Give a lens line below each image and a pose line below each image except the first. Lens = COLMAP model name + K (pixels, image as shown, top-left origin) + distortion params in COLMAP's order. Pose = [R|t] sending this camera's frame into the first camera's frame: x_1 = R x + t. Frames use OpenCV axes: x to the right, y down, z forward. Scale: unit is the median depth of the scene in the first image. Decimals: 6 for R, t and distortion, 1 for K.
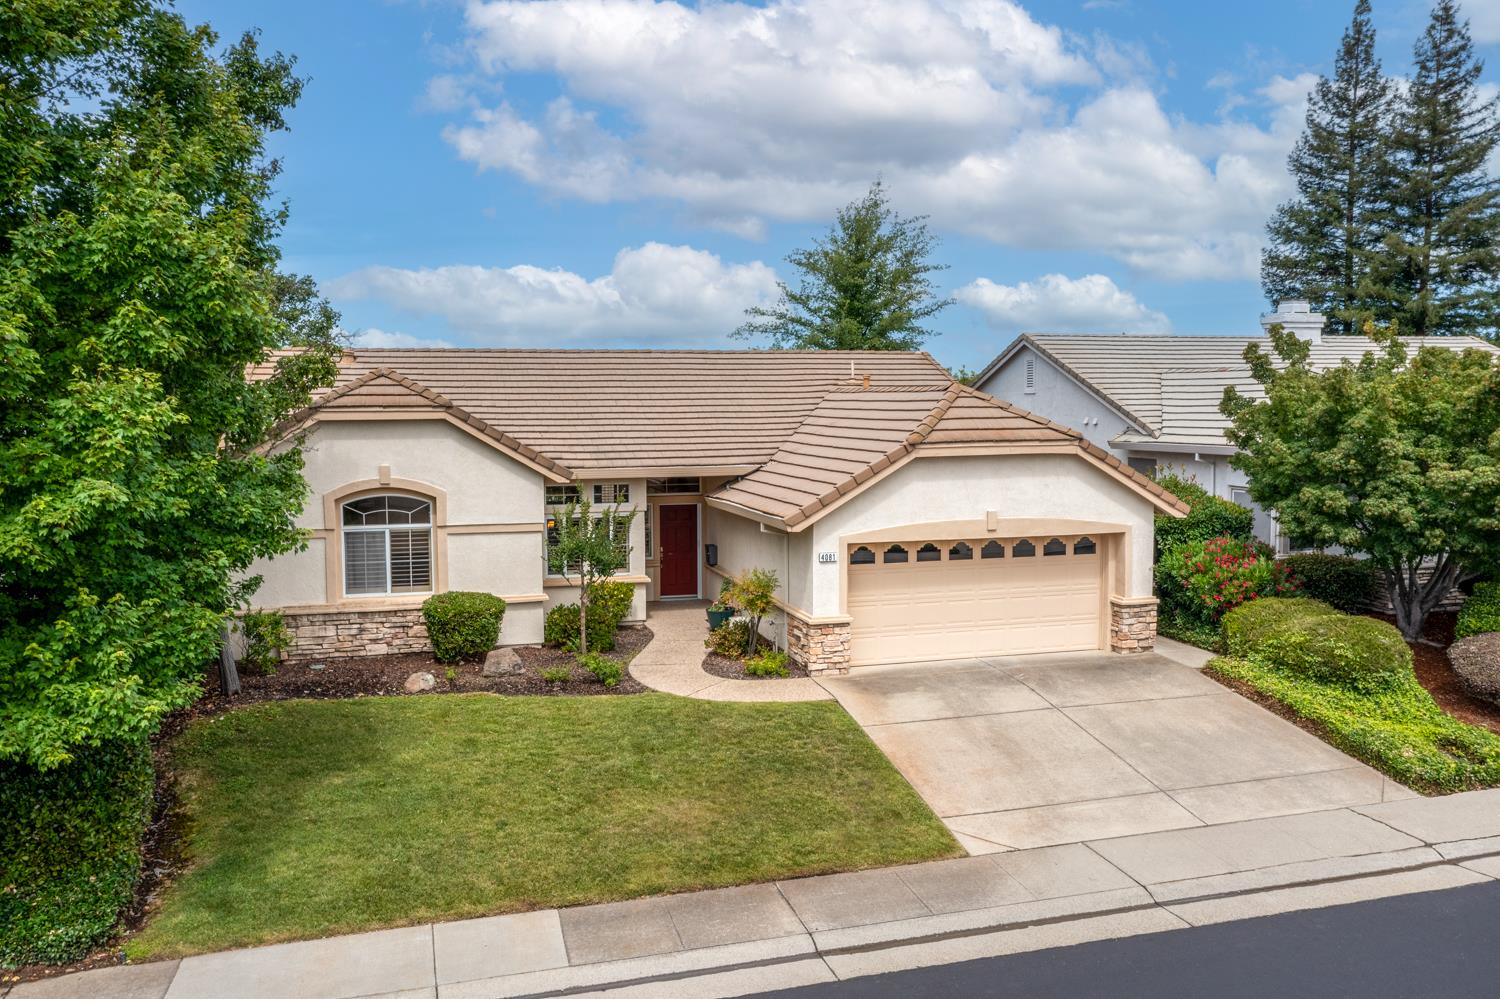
lens RADIAL K [[1243.8, 0, 747.5], [0, 1243.8, 494.4], [0, 0, 1]] dist [-0.026589, 0.058854]
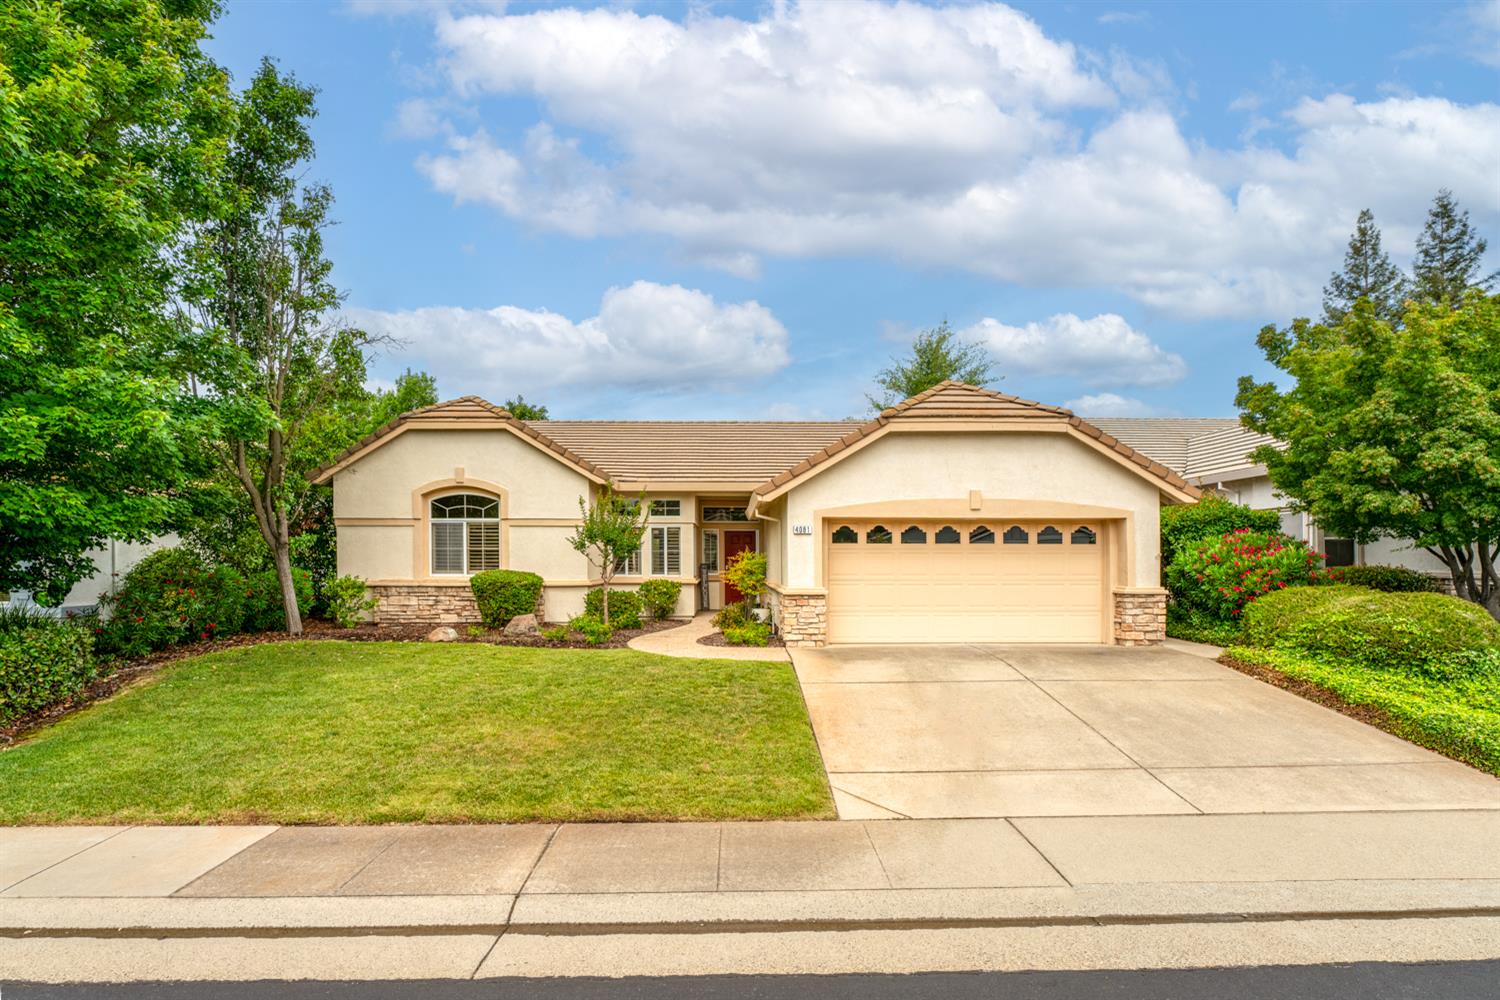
lens RADIAL K [[750.8, 0, 725.8], [0, 750.8, 549.1], [0, 0, 1]] dist [-0.008509, -0.002340]
pose [[0.965212, 0.004139, -0.261434, 0.176540], [-0.028279, 0.995662, -0.088645, 0.130963], [0.259933, 0.092954, 0.961142, 0.408120]]
